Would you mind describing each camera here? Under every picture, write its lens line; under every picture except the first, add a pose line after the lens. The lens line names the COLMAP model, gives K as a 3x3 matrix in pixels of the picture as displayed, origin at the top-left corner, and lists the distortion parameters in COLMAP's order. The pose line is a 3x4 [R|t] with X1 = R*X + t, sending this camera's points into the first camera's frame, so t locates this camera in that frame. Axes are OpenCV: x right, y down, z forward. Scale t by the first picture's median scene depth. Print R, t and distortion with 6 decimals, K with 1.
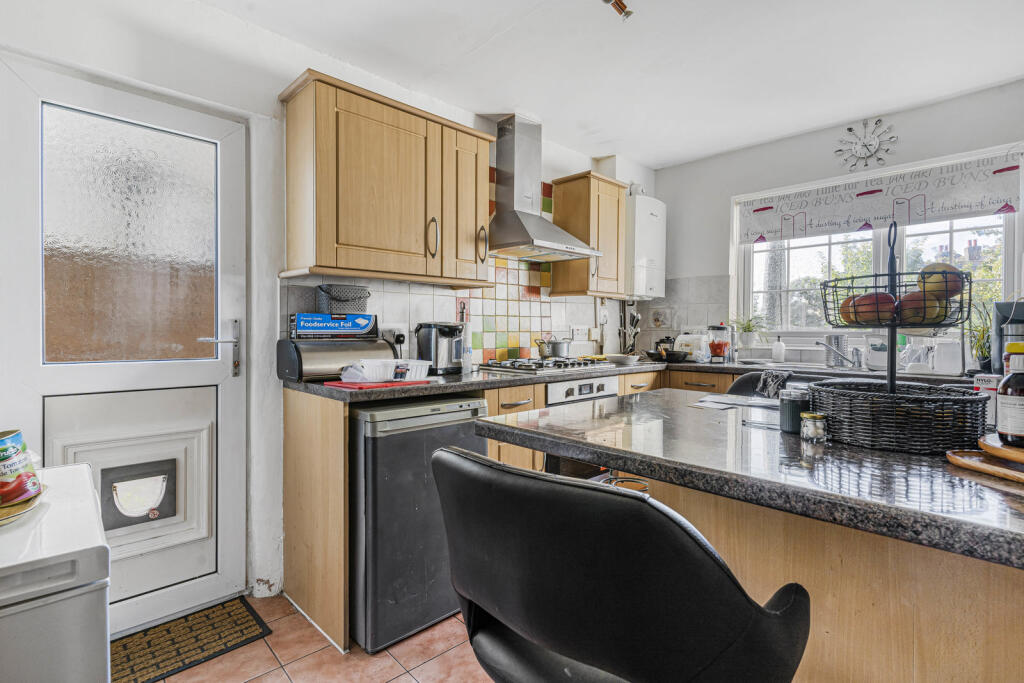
lens RADIAL K [[487.0, 0, 511.3], [0, 487.0, 336.8], [0, 0, 1]] dist [0.002222, 0.000057]
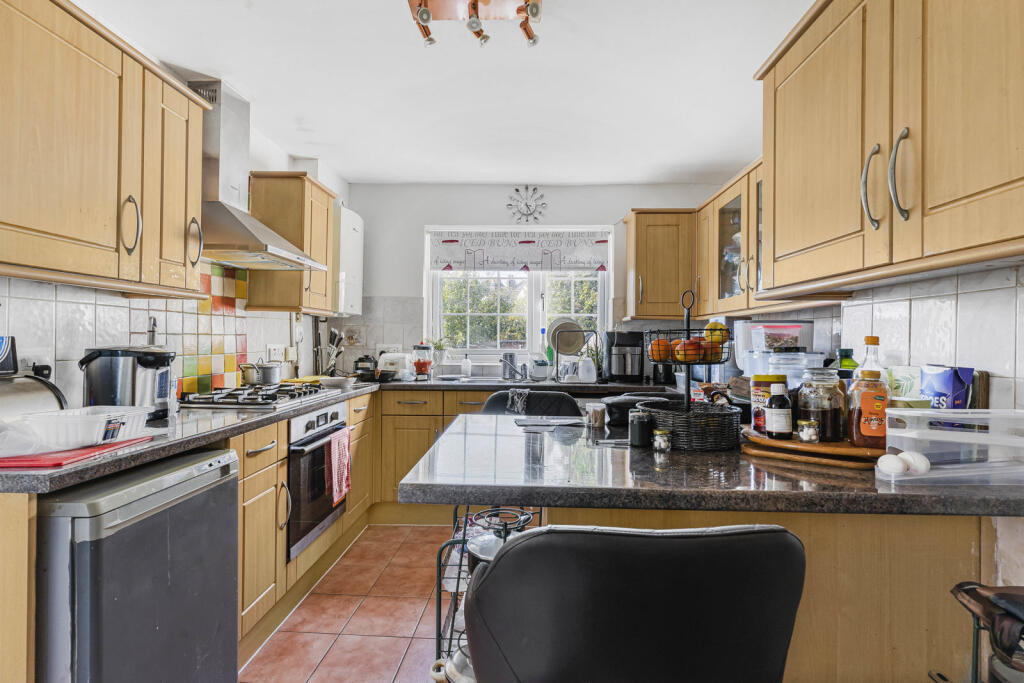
lens RADIAL K [[489.7, 0, 512.0], [0, 489.7, 341.5], [0, 0, 1]] dist [0.001997, -0.000254]
pose [[0.724992, 0.002637, 0.688752, -0.195402], [0.003977, 0.999960, -0.008015, -0.025016], [-0.688746, 0.008550, 0.724953, 0.101091]]
